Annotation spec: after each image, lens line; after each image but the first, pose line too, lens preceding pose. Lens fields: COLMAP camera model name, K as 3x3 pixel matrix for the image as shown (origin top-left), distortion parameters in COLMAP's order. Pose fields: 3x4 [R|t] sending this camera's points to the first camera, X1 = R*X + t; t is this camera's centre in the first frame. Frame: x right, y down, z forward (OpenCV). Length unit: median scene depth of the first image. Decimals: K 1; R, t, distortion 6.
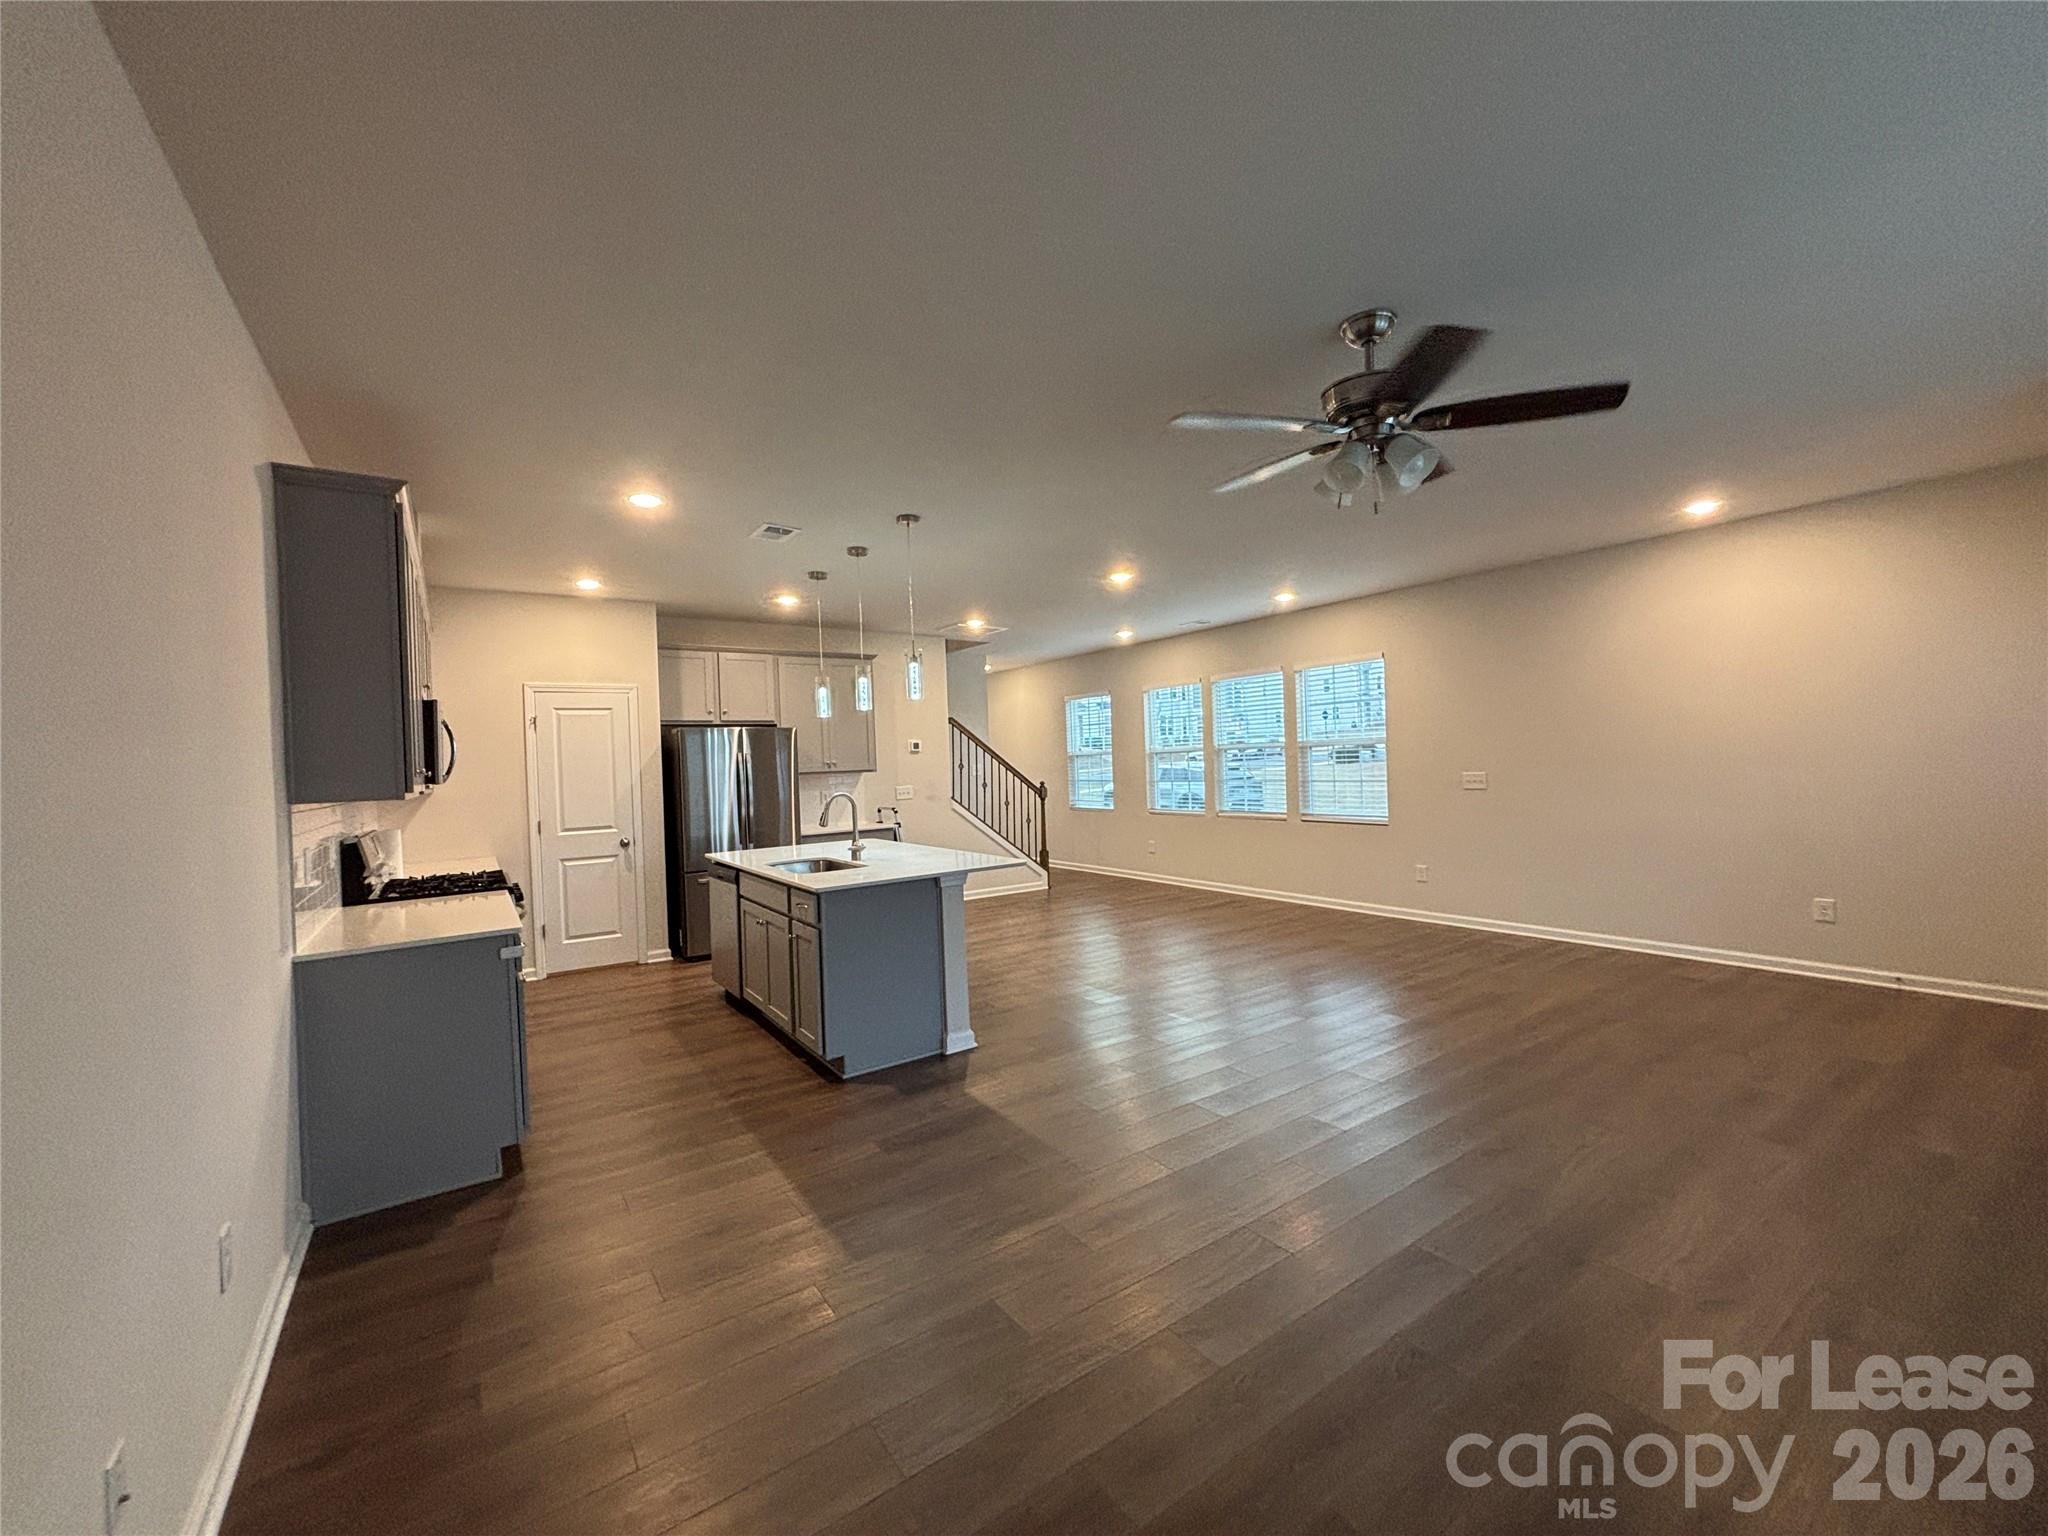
lens RADIAL K [[825.6, 0, 1024.3], [0, 825.6, 762.9], [0, 0, 1]] dist [-0.001836, 0.001688]
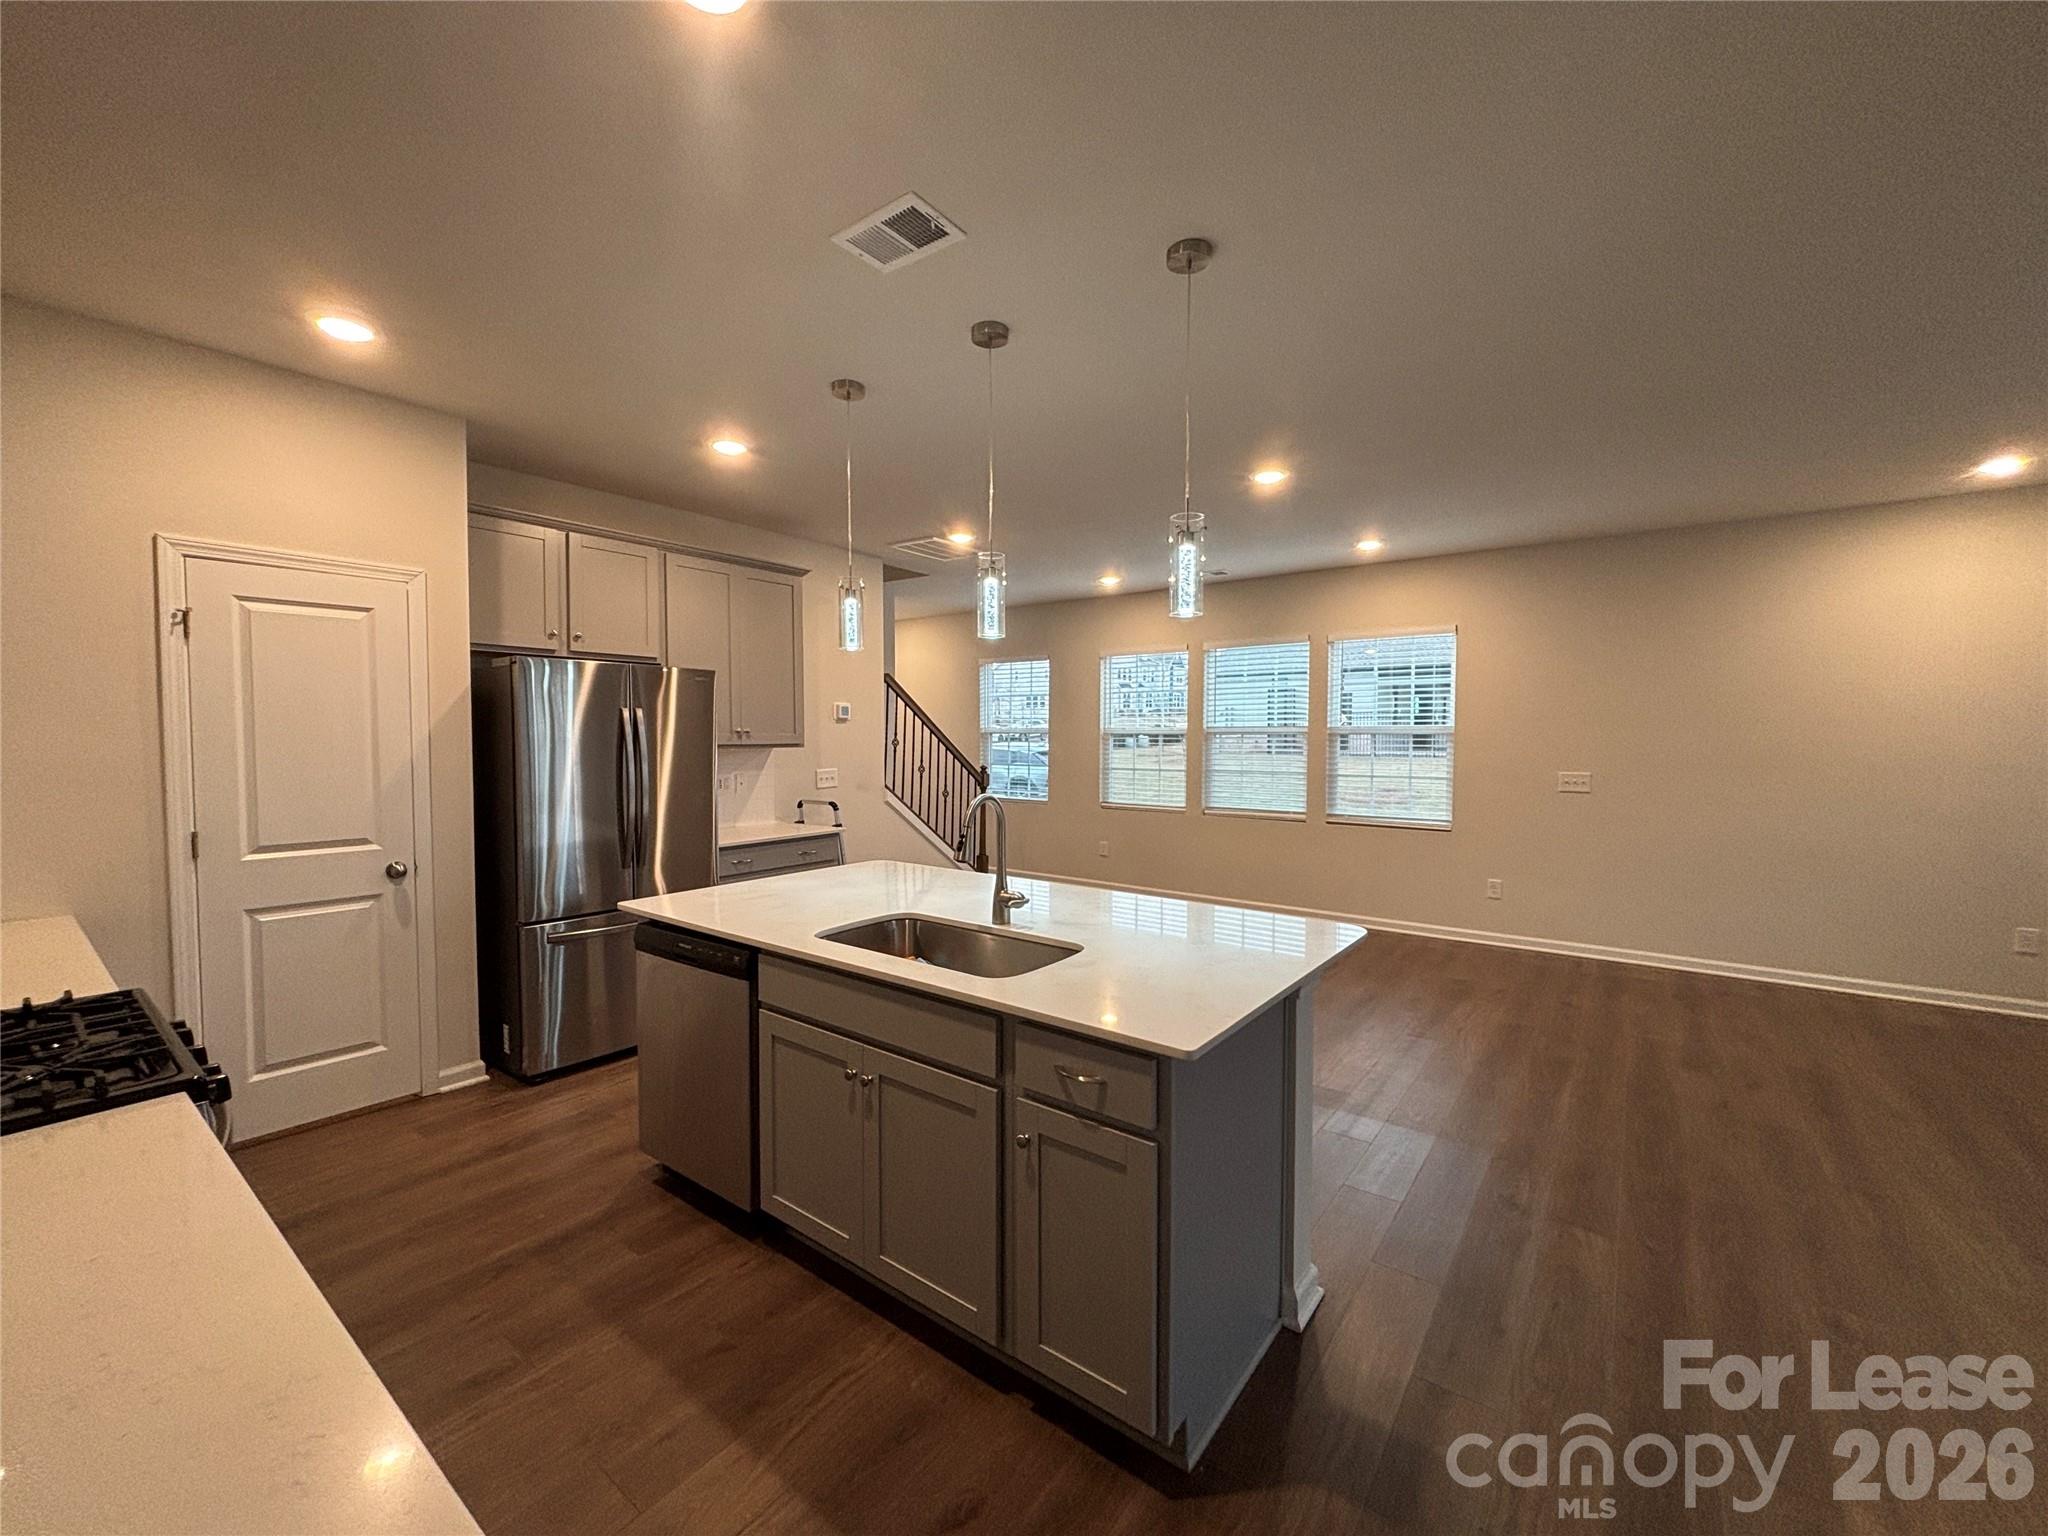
lens RADIAL K [[825.6, 0, 1024.8], [0, 825.6, 765.7], [0, 0, 1]] dist [-0.001836, 0.001688]
pose [[0.949760, 0.026436, 0.311860, -0.259329], [-0.035507, 0.999094, 0.023444, 0.004398], [-0.310958, -0.033340, 0.949839, 0.368897]]
